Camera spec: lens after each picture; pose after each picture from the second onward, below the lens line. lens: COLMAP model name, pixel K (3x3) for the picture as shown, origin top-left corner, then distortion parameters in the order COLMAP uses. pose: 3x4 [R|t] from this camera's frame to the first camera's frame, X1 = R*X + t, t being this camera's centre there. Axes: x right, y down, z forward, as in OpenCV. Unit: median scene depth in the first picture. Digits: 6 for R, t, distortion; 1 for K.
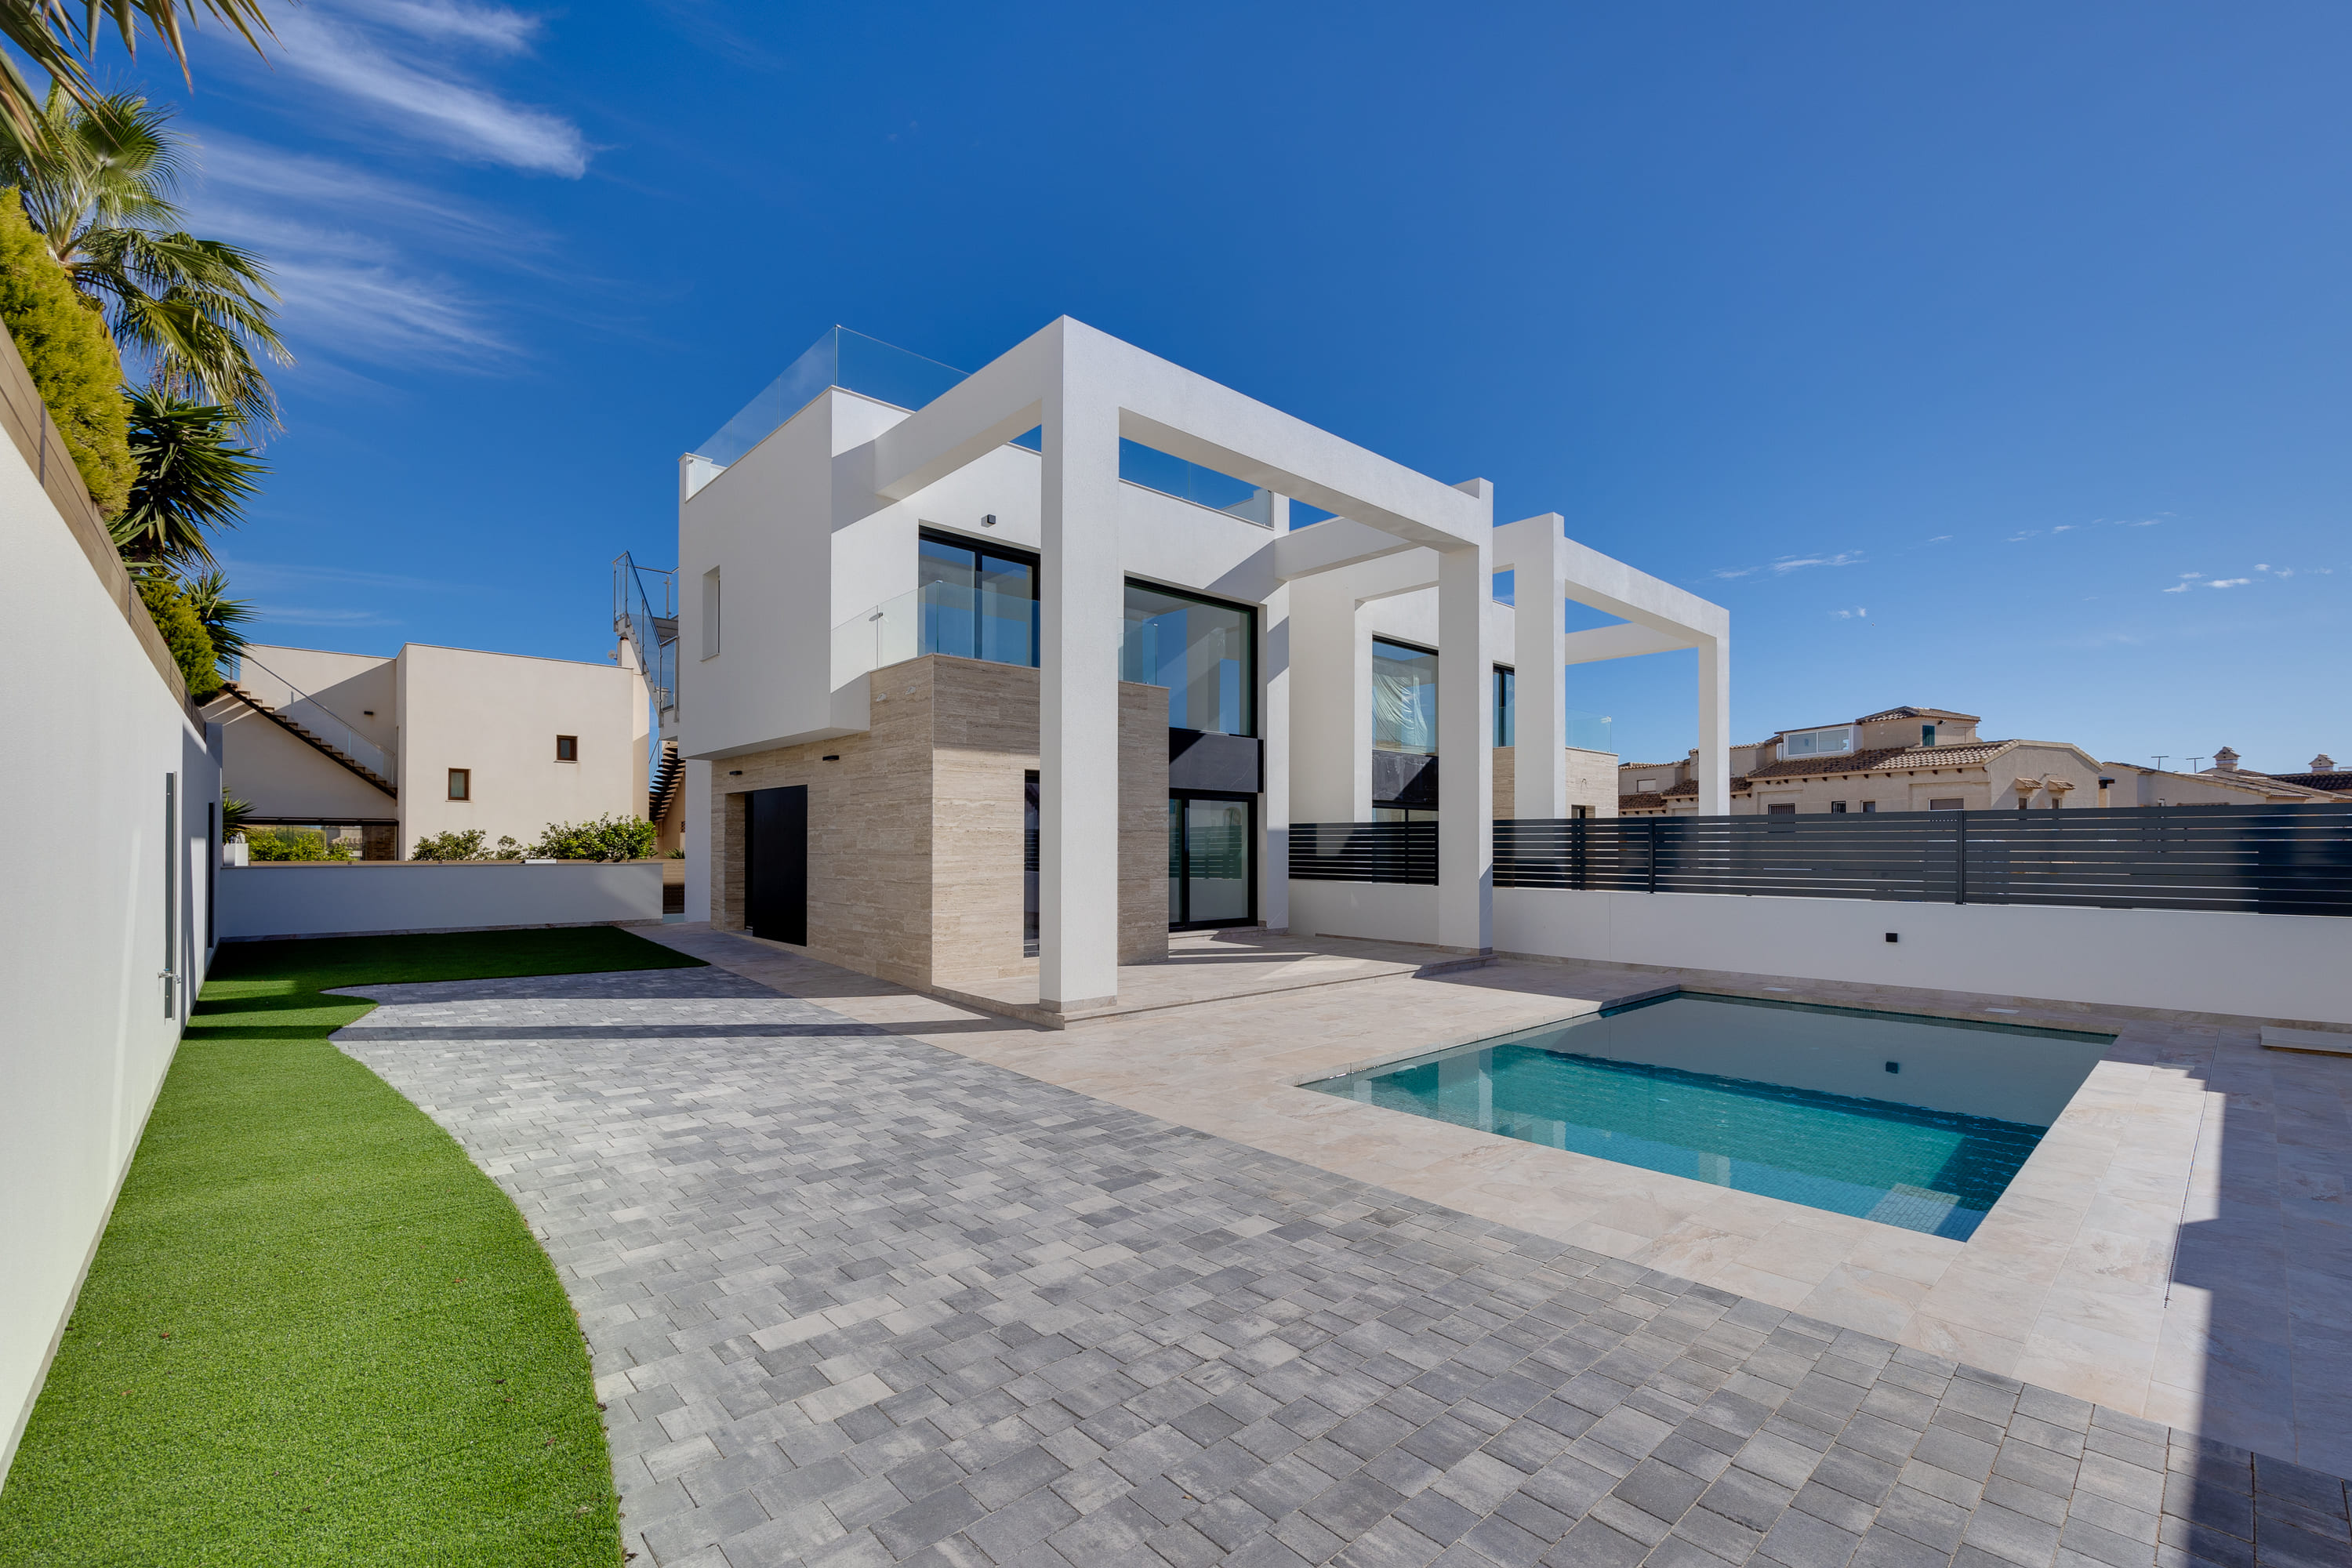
lens RADIAL K [[997.2, 0, 1189.2], [0, 997.2, 837.4], [0, 0, 1]] dist [-0.001453, -0.000204]
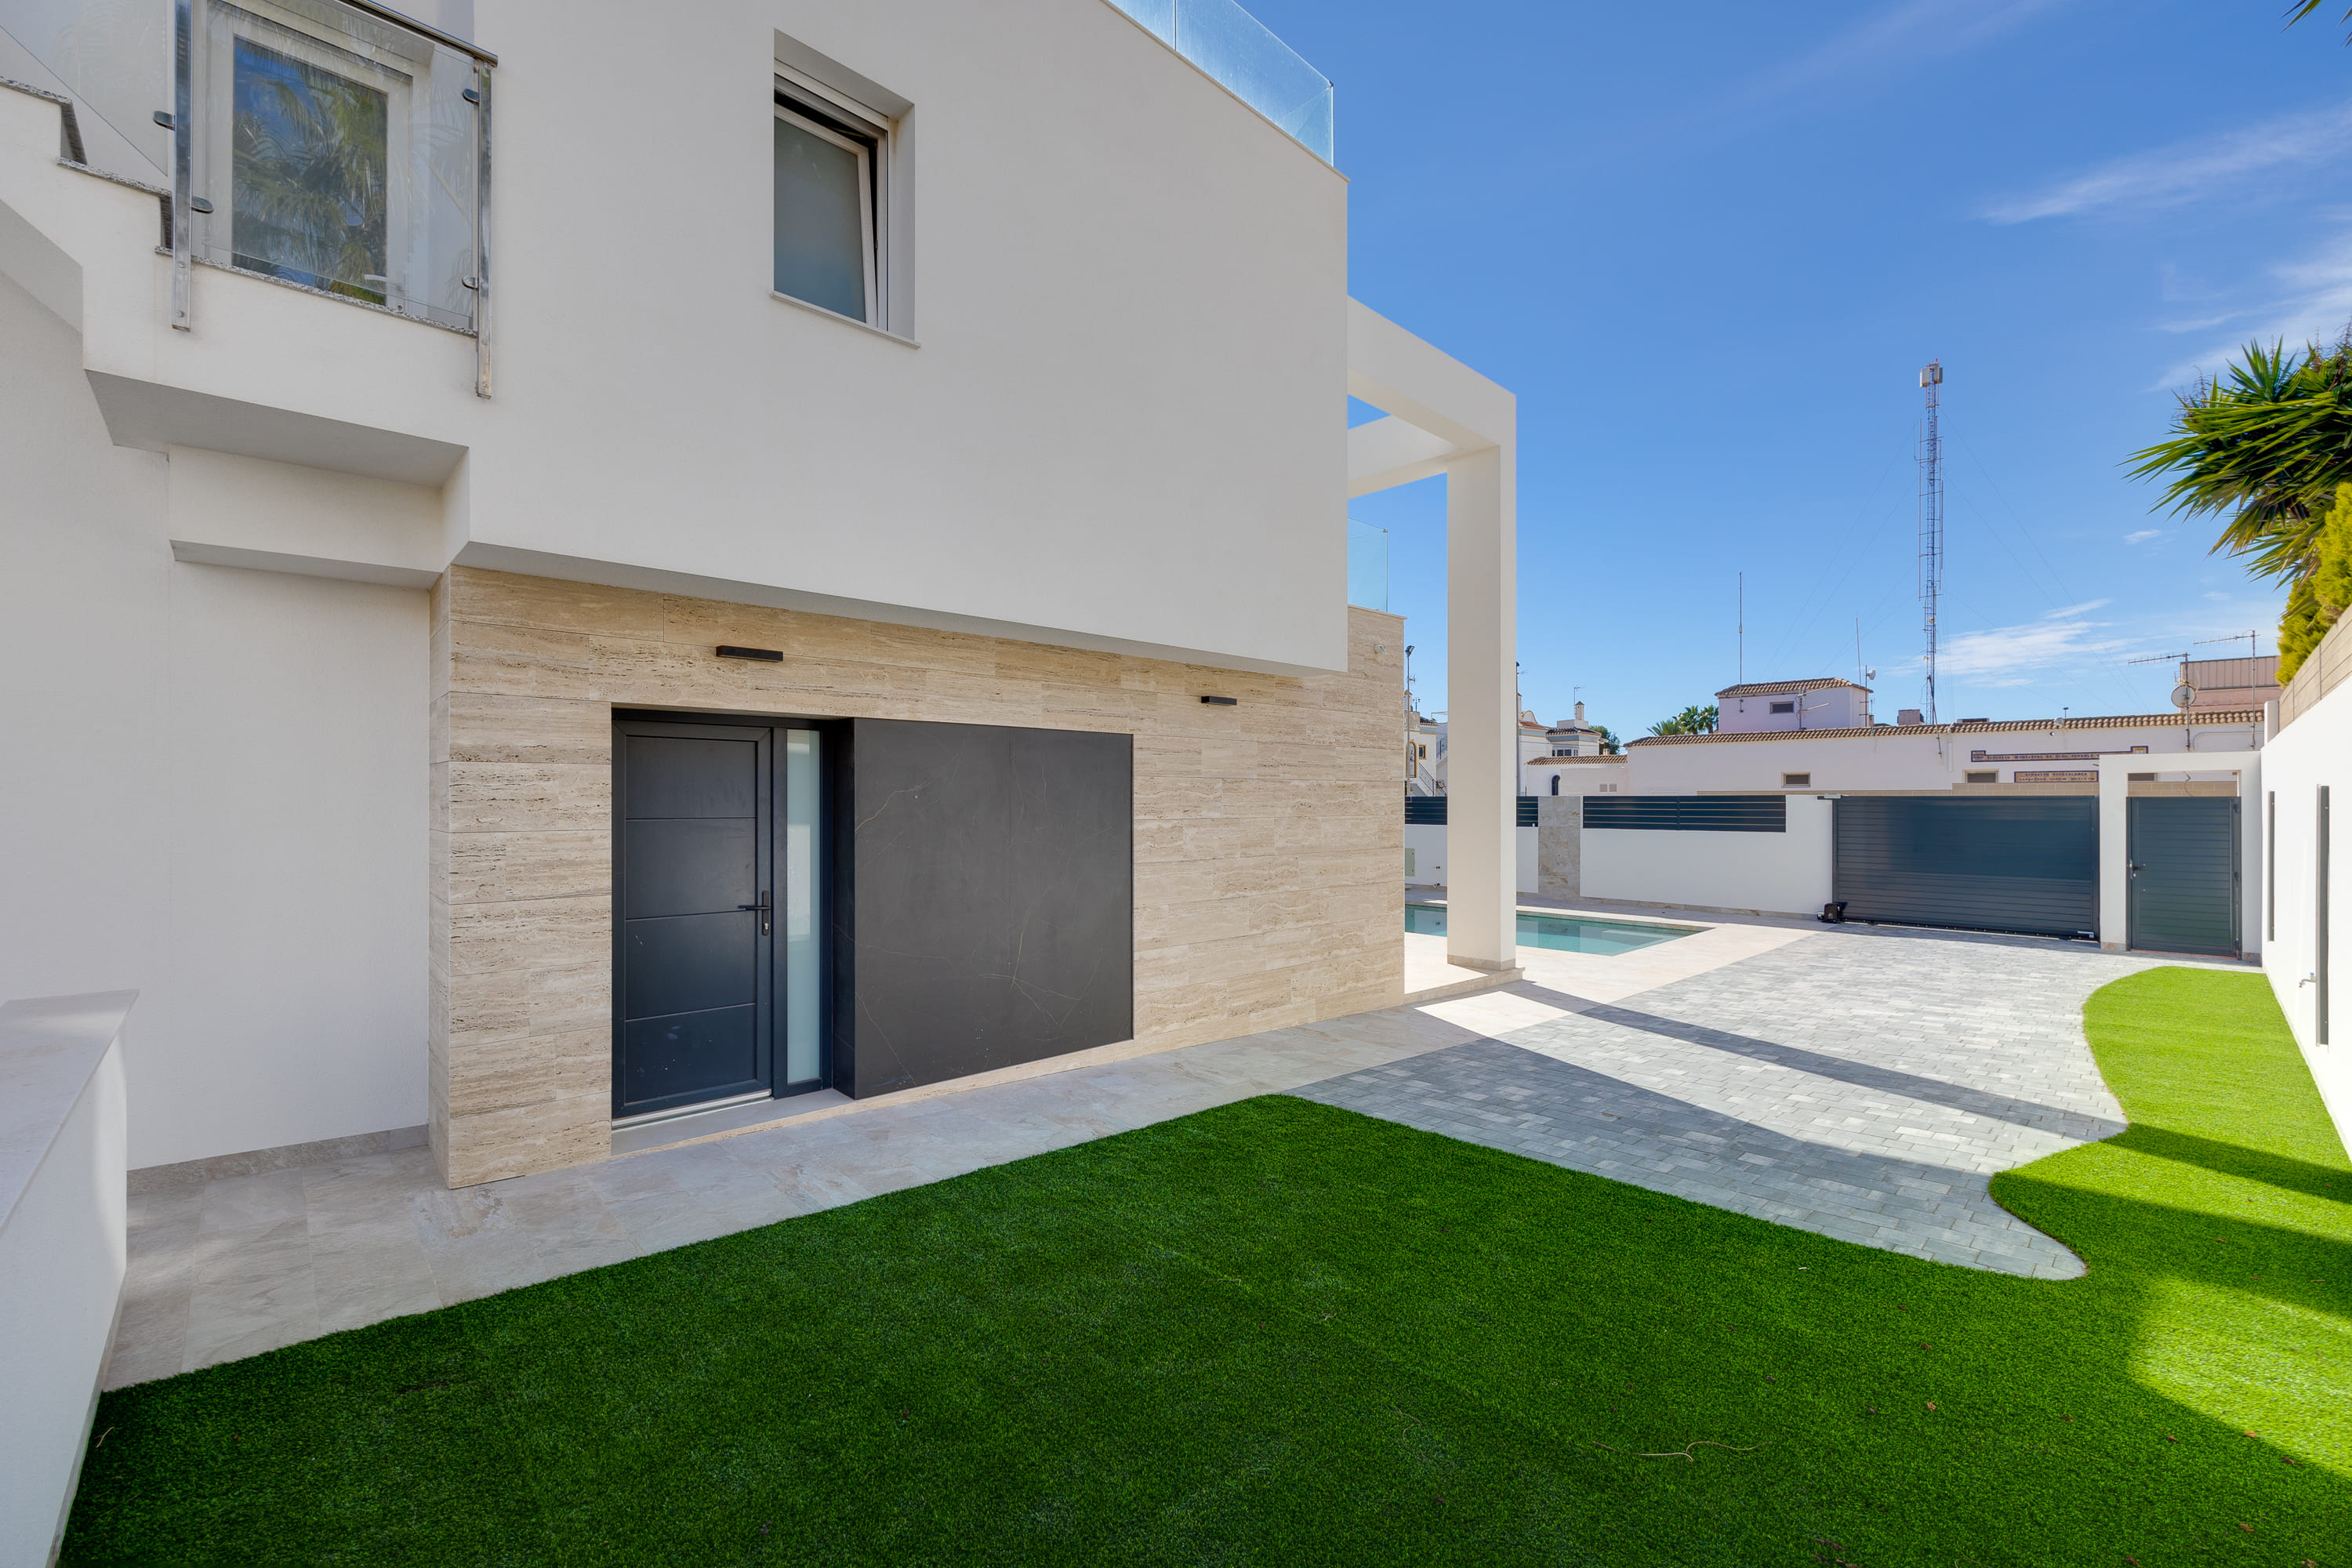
lens RADIAL K [[978.6, 0, 1183.9], [0, 978.6, 774.9], [0, 0, 1]] dist [0.000418, -0.000194]
pose [[-0.011075, 0.023149, 0.999671, -1.395476], [-0.008473, 0.999694, -0.023243, -0.029822], [-0.999903, -0.008727, -0.010875, 1.504076]]
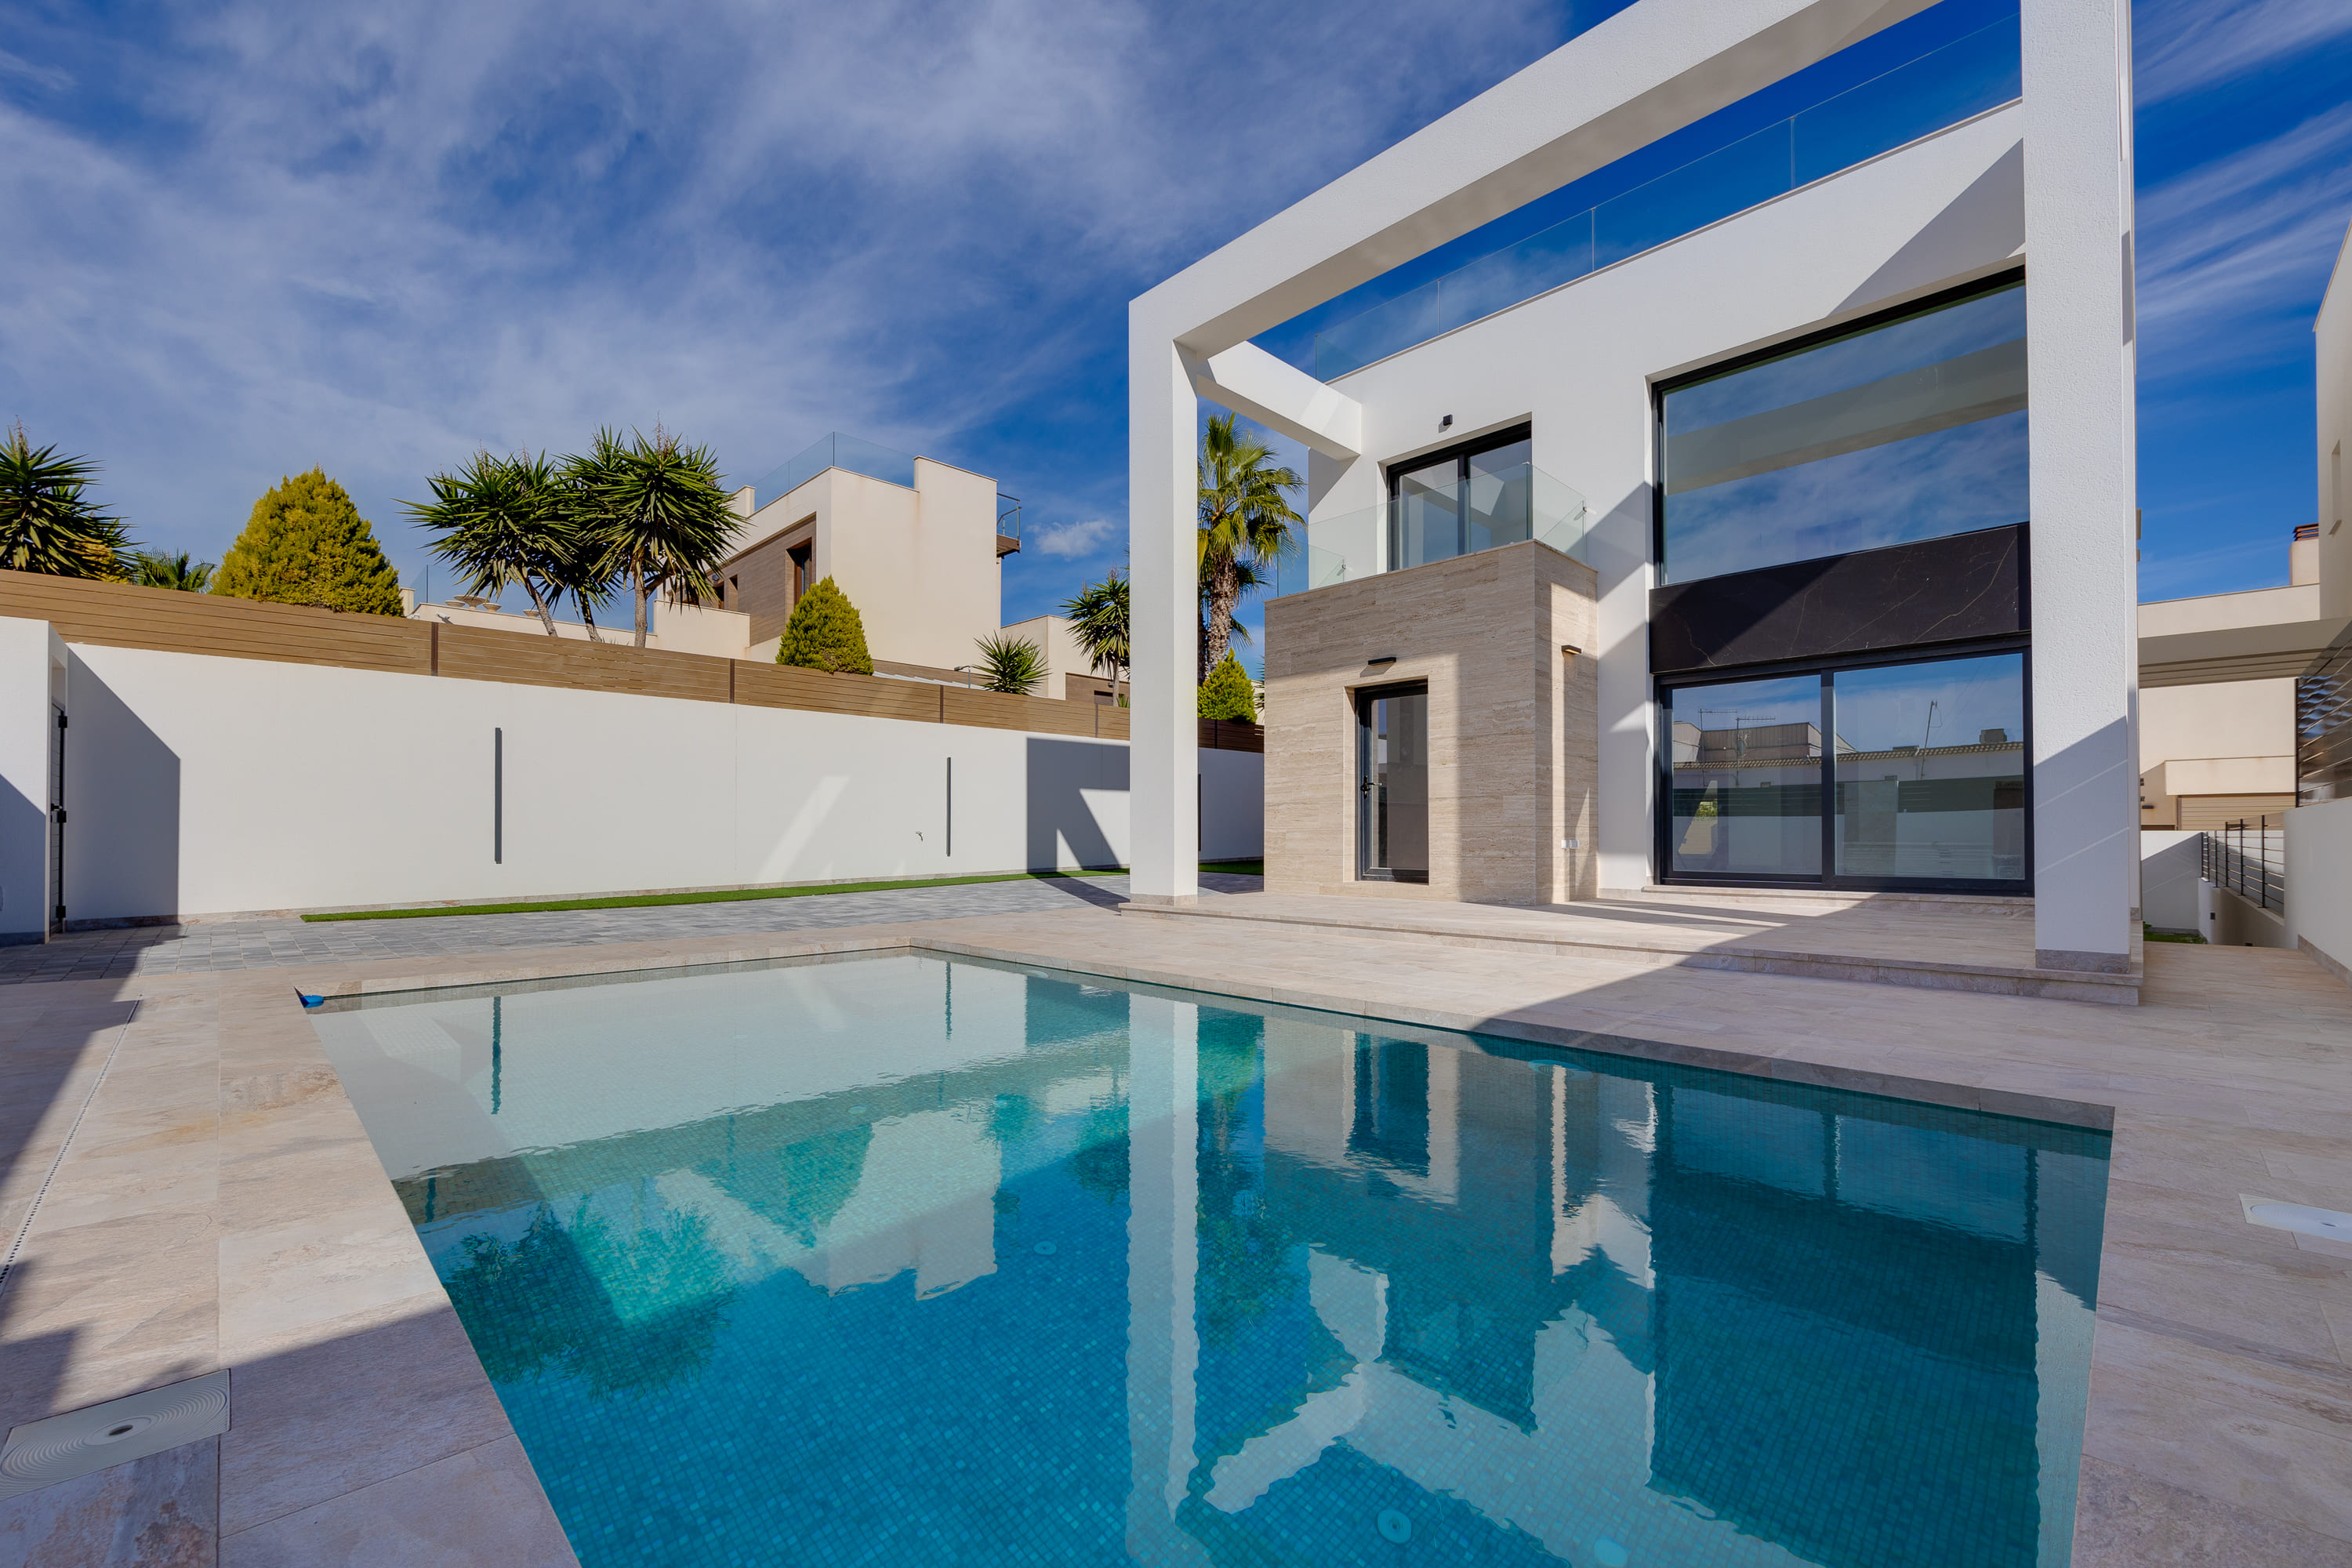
lens RADIAL K [[971.8, 0, 1173.9], [0, 971.8, 831.8], [0, 0, 1]] dist [-0.001897, -0.000131]
pose [[0.026711, -0.008838, -0.999604, 1.063143], [0.007748, 0.999933, -0.008634, 0.110665], [0.999613, -0.007514, 0.026778, 1.083899]]
